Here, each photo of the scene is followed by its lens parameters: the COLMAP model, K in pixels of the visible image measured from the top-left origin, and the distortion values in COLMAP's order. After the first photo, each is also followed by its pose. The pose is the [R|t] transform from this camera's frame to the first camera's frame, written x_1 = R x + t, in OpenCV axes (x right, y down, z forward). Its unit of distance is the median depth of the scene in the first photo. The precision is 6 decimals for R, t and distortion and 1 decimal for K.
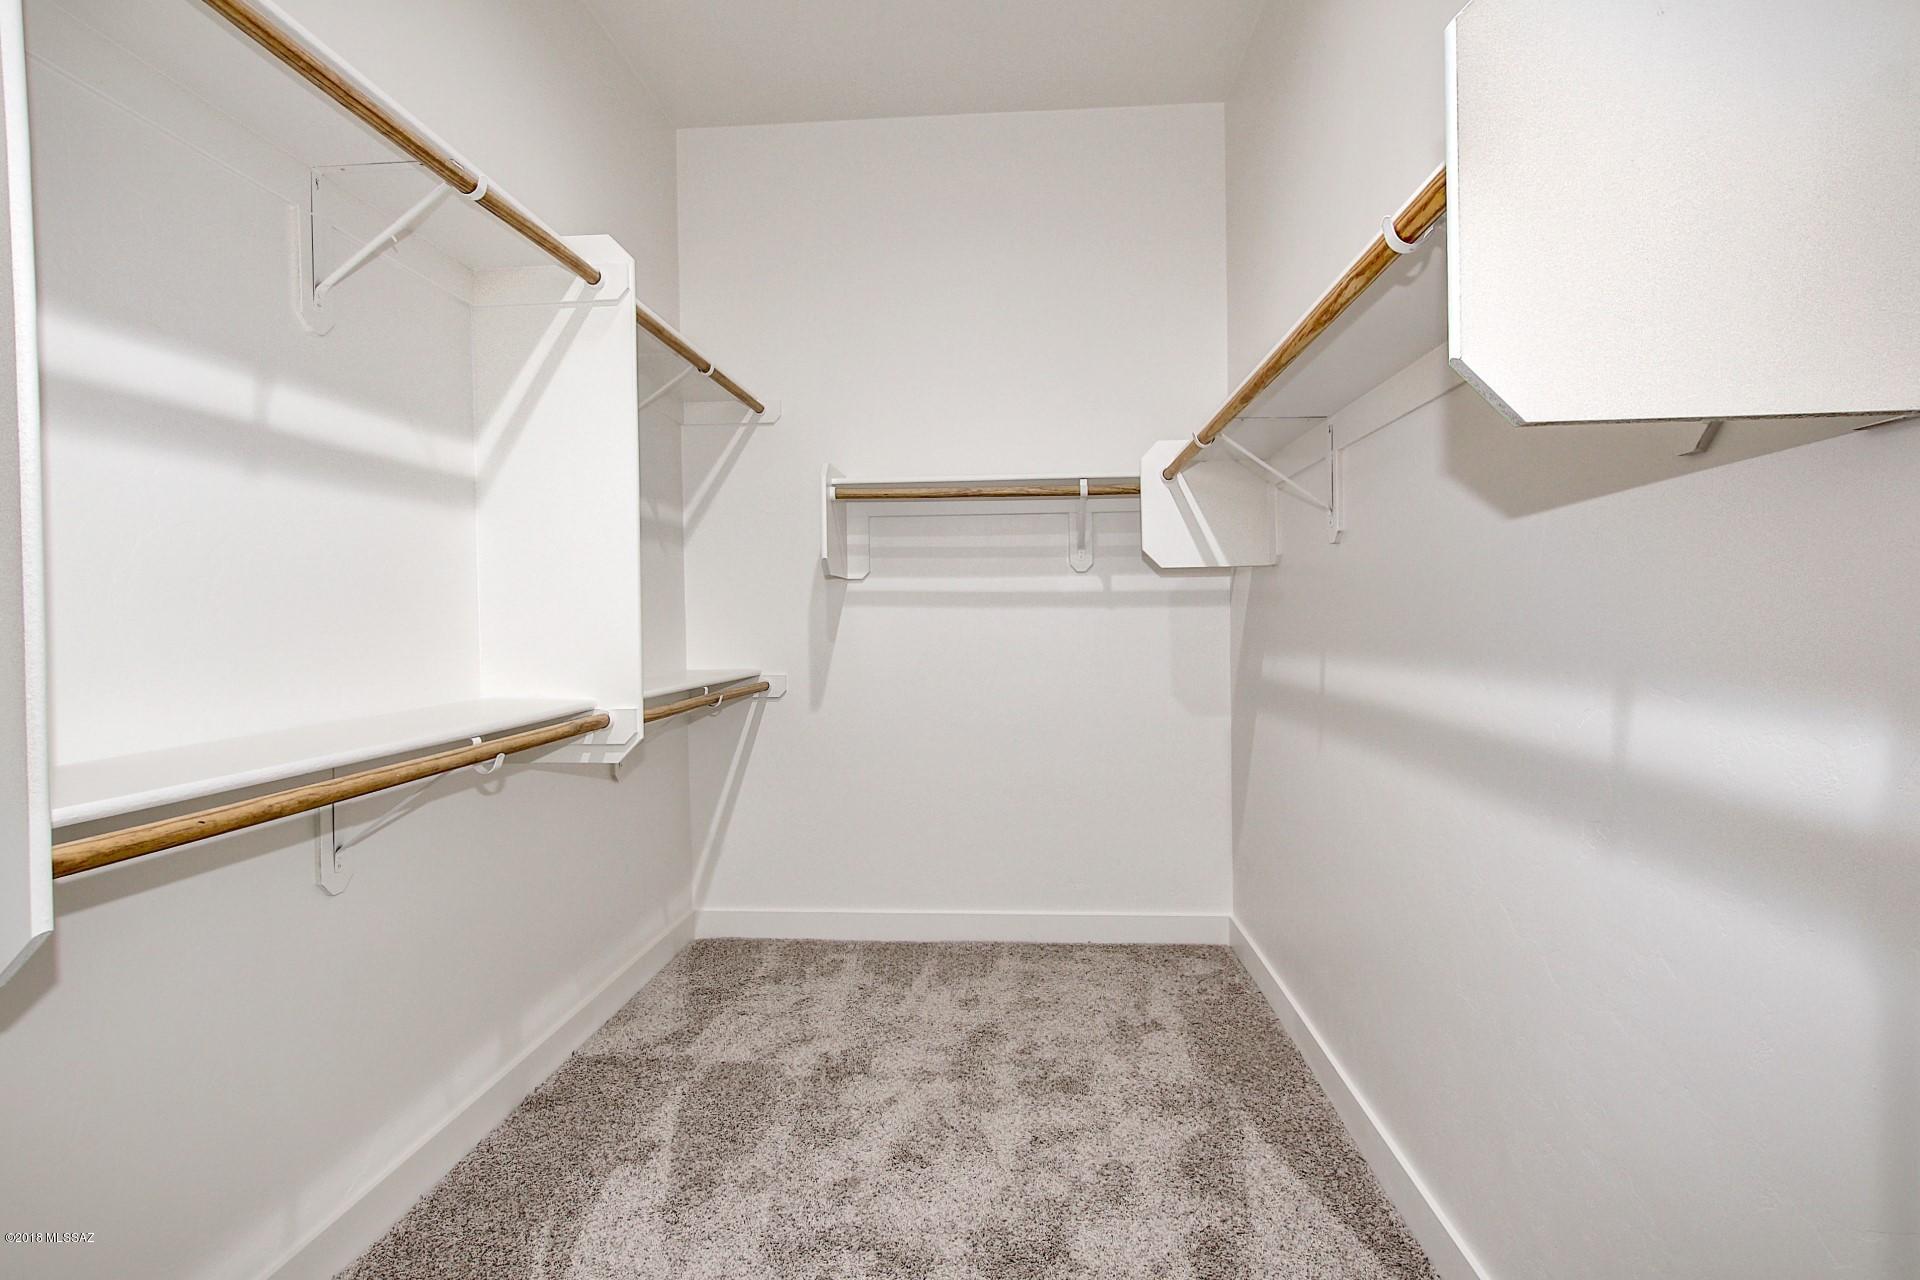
lens RADIAL K [[962.3, 0, 964.5], [0, 962.3, 630.8], [0, 0, 1]] dist [-0.025790, 0.000627]
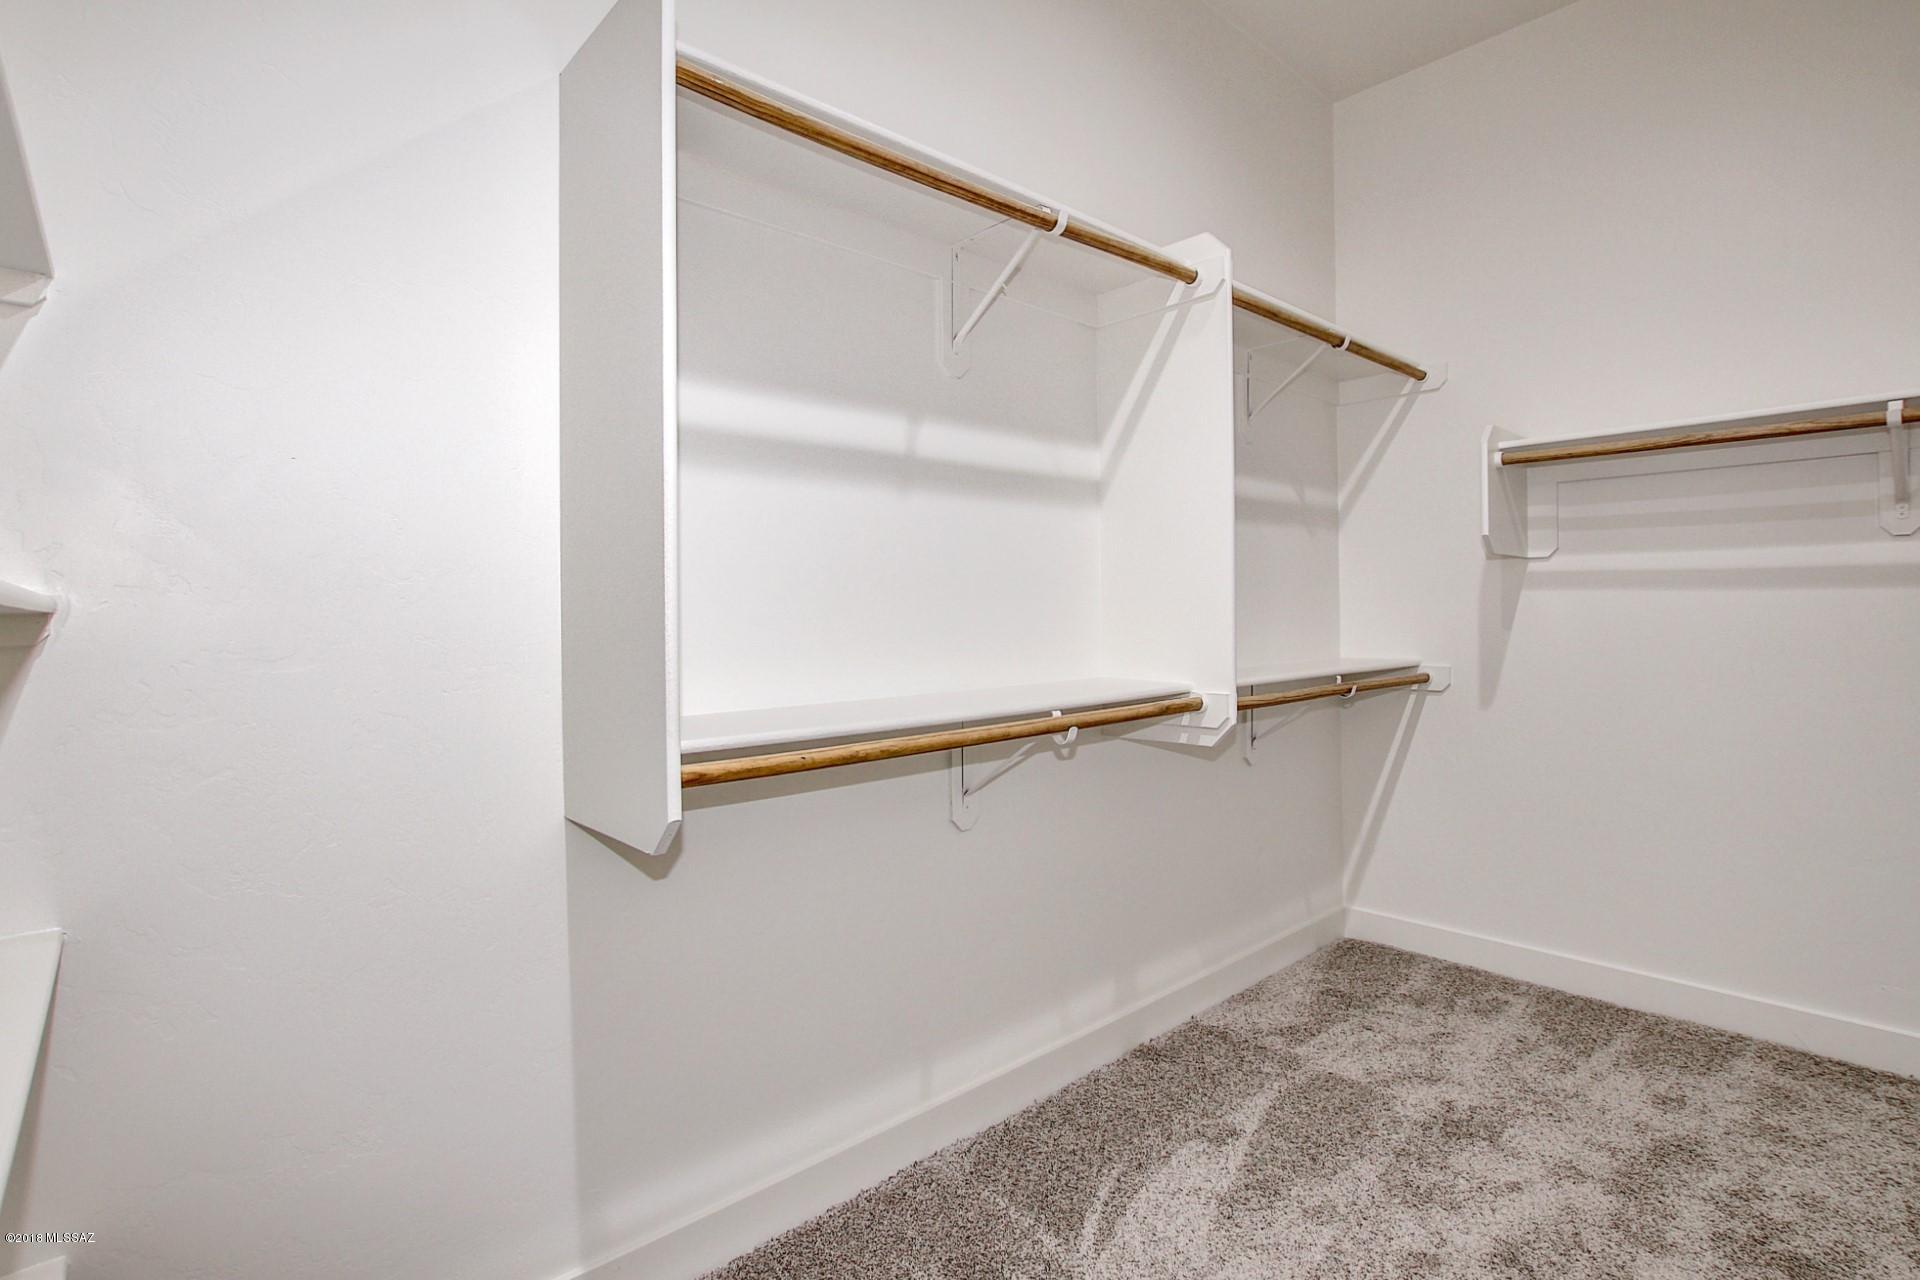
lens RADIAL K [[927.6, 0, 960.7], [0, 927.6, 613.4], [0, 0, 1]] dist [-0.024510, 0.002567]
pose [[0.723127, 0.004637, -0.690700, 0.109729], [-0.006199, 0.999981, 0.000223, -0.001958], [0.690688, 0.004121, 0.723142, 0.087563]]
